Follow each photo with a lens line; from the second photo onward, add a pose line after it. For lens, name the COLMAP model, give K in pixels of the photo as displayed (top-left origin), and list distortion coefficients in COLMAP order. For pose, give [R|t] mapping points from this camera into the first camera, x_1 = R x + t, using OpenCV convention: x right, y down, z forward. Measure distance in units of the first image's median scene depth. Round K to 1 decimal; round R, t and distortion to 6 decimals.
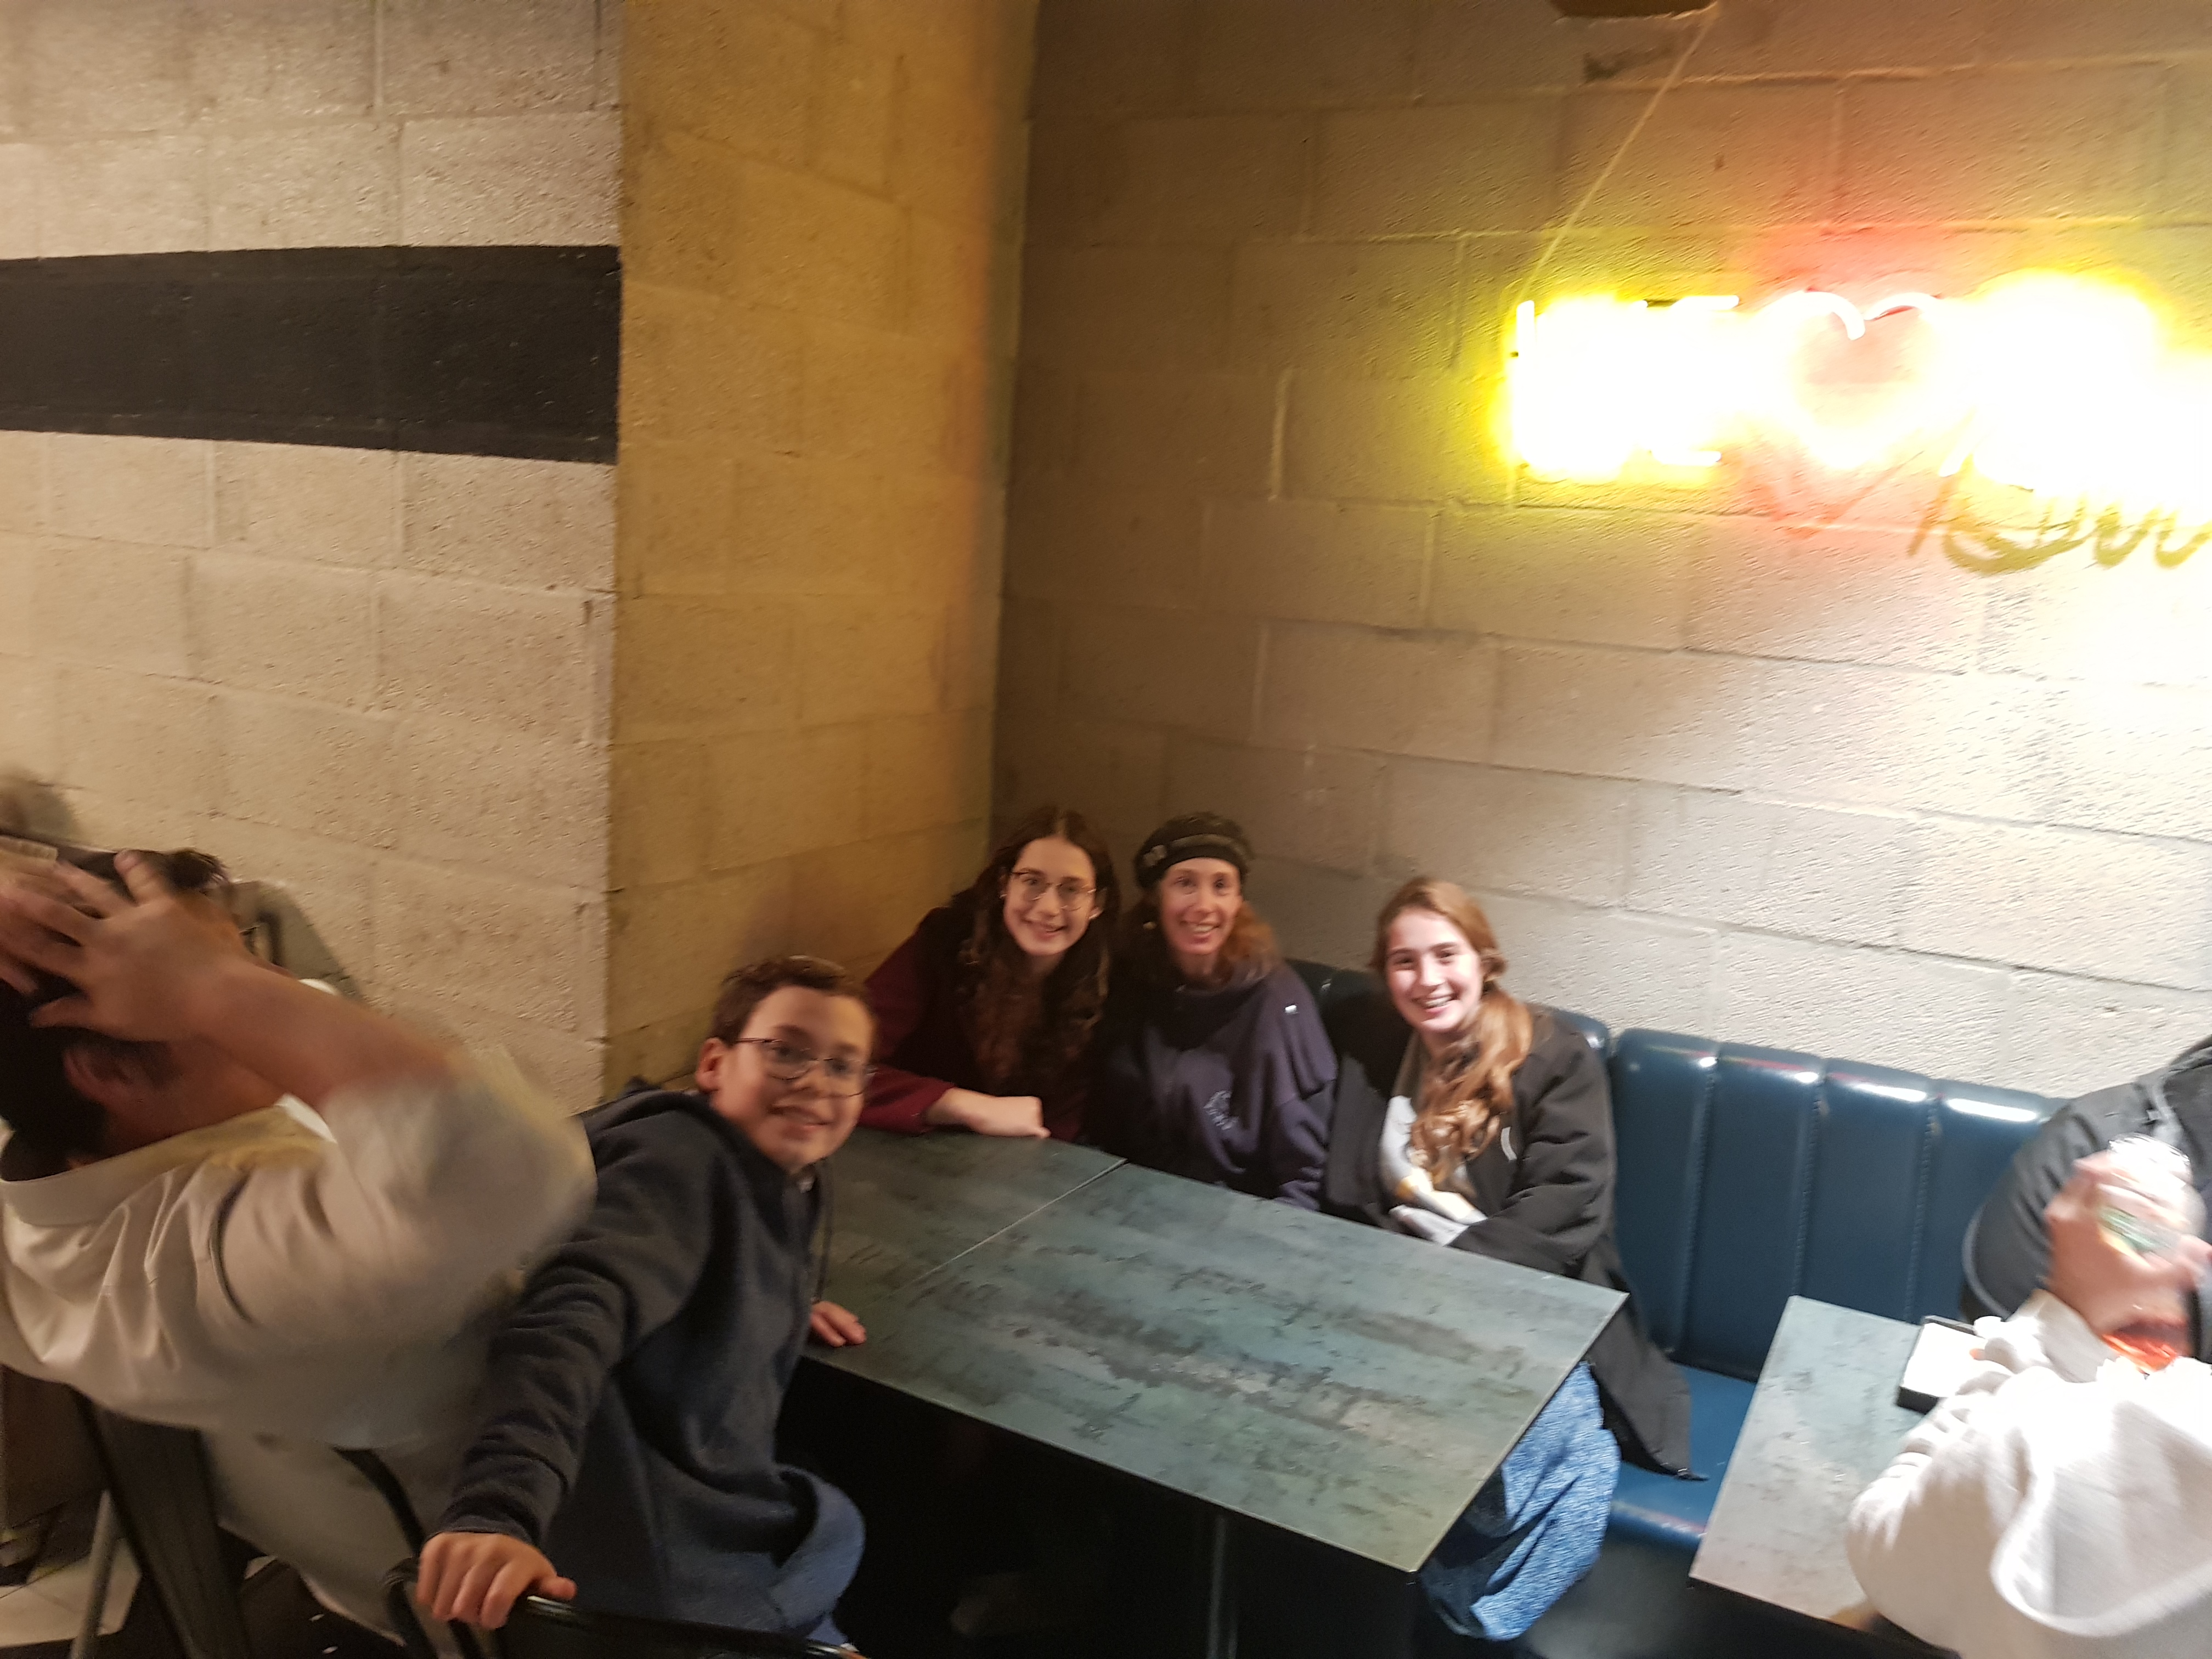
lens RADIAL K [[1713.3, 0, 1200.7], [0, 1713.3, 815.7], [0, 0, 1]] dist [0.043178, -0.057679]
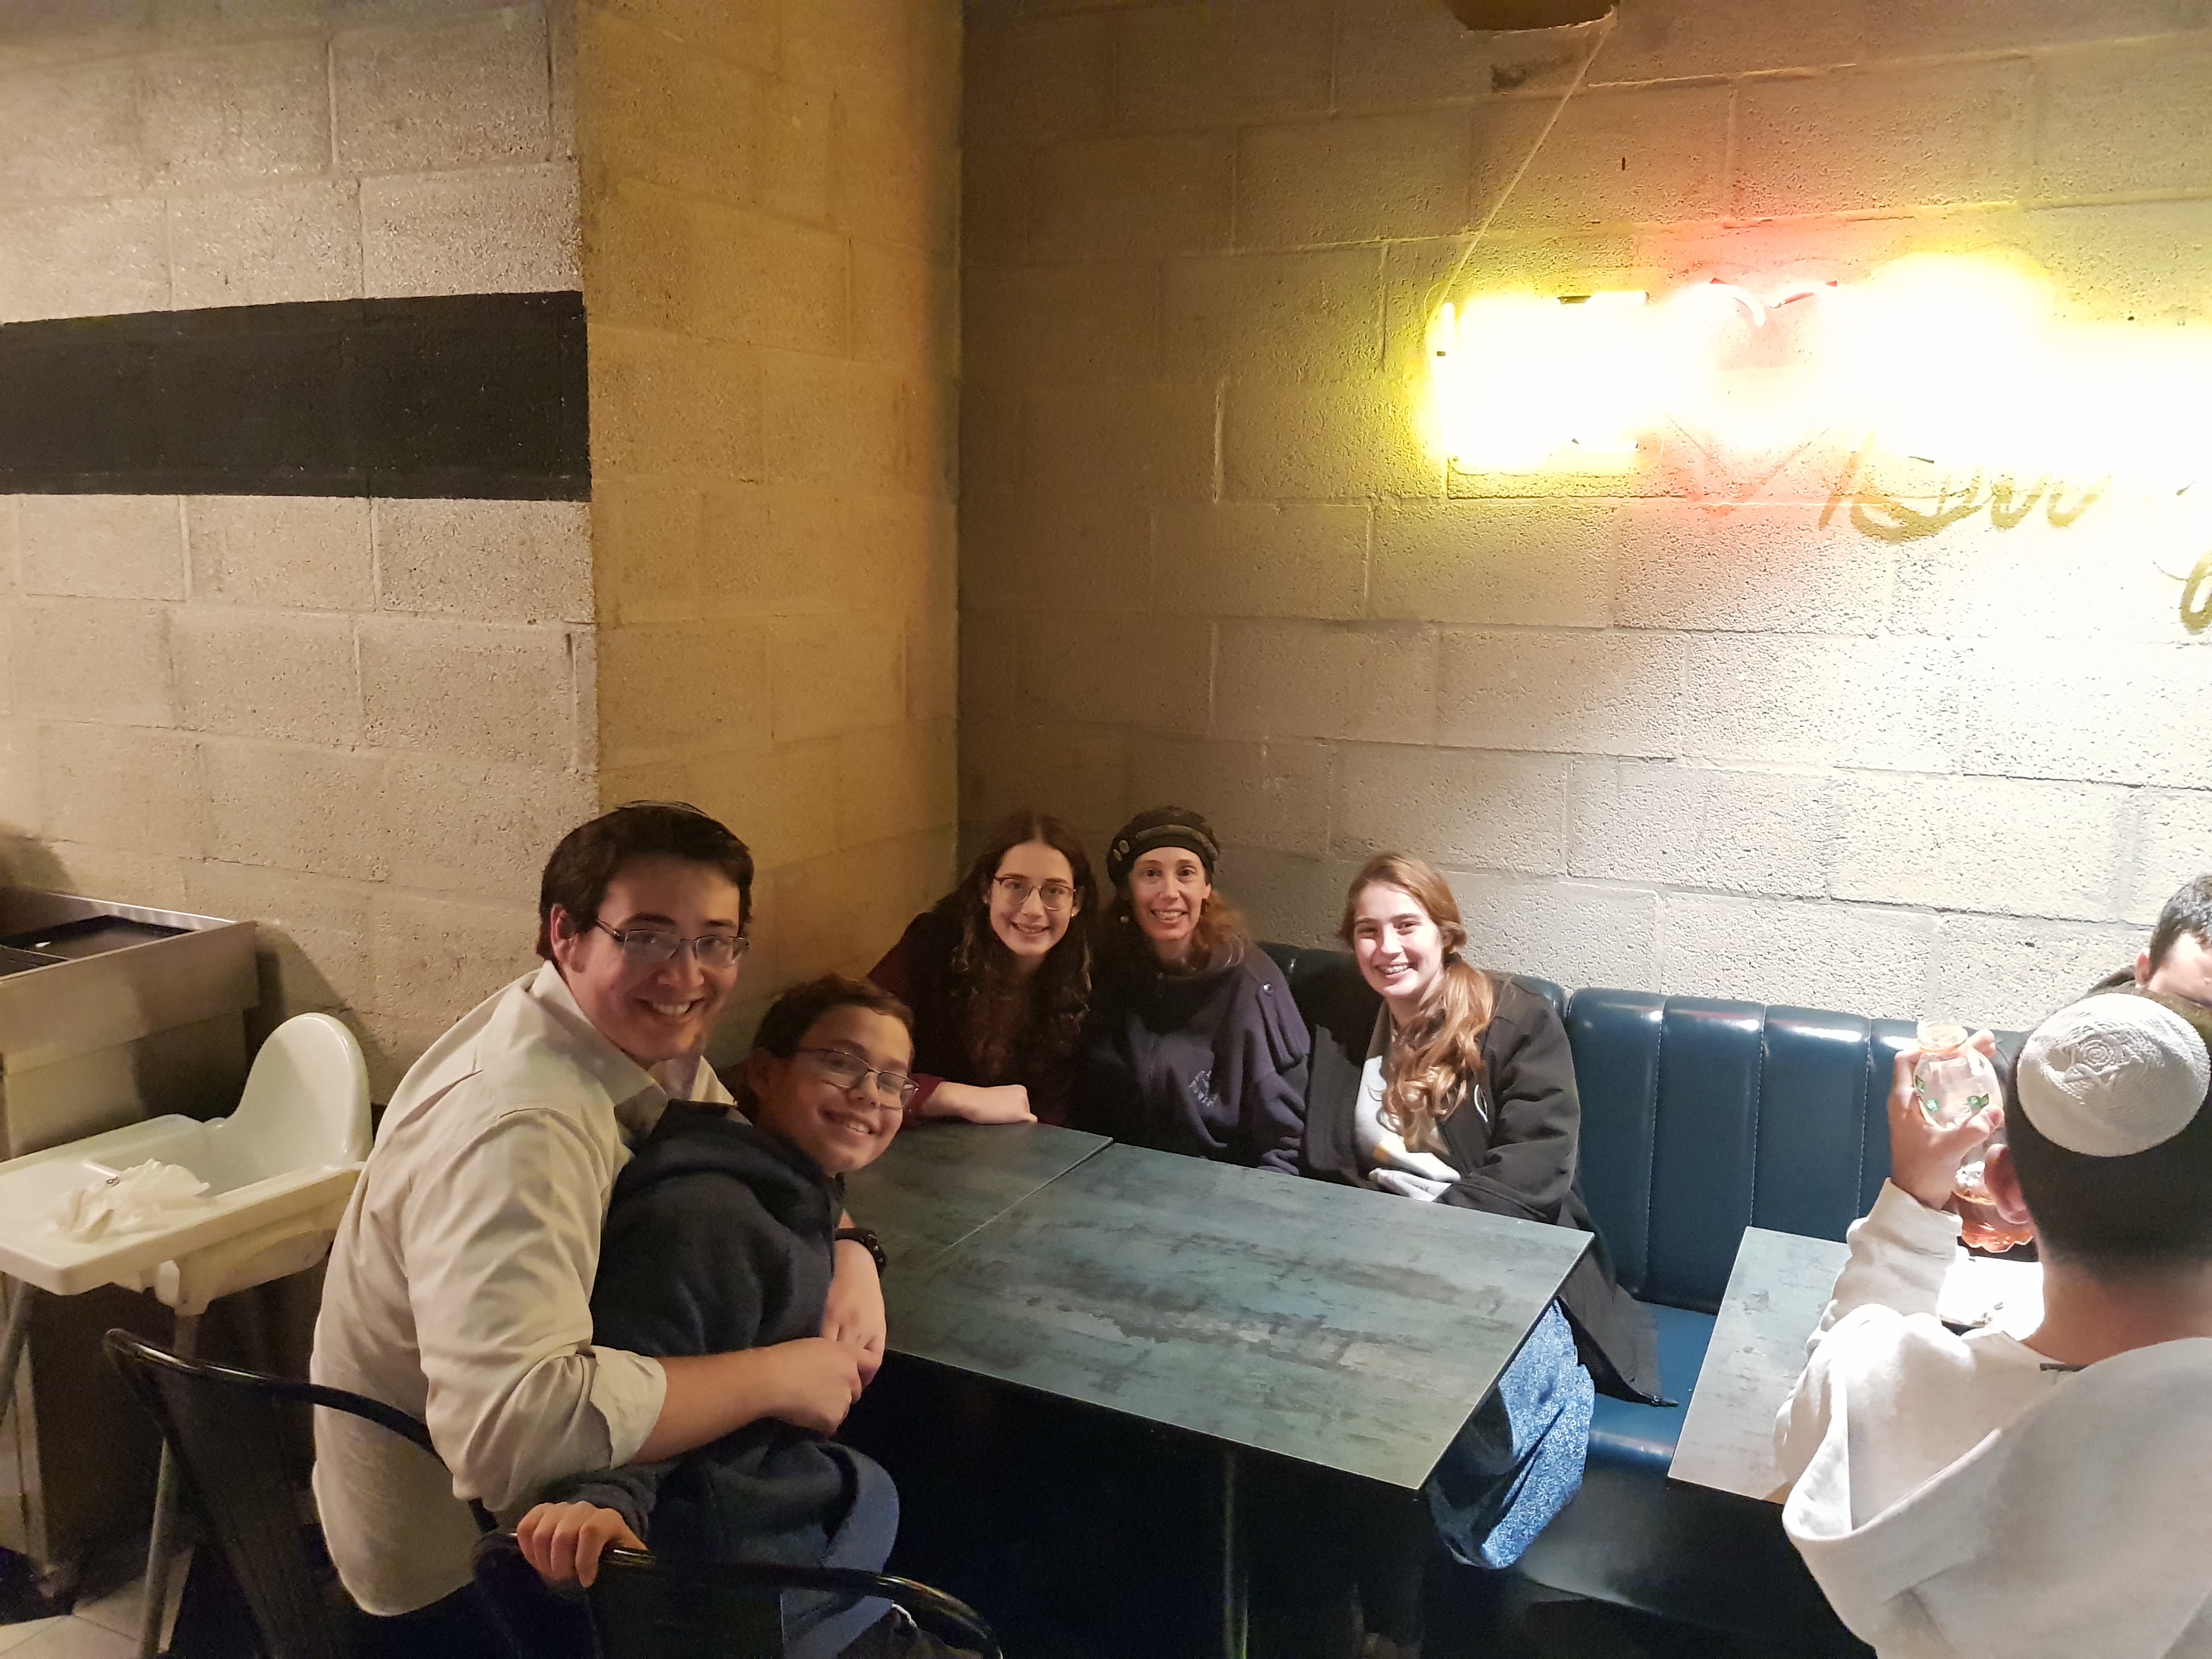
lens RADIAL K [[1936.6, 0, 1132.4], [0, 1936.6, 825.4], [0, 0, 1]] dist [0.063195, -0.109786]
pose [[0.997954, -0.053580, 0.034896, -0.063277], [0.053461, 0.998561, 0.004324, 0.004001], [-0.035077, -0.002449, 0.999382, -0.185625]]
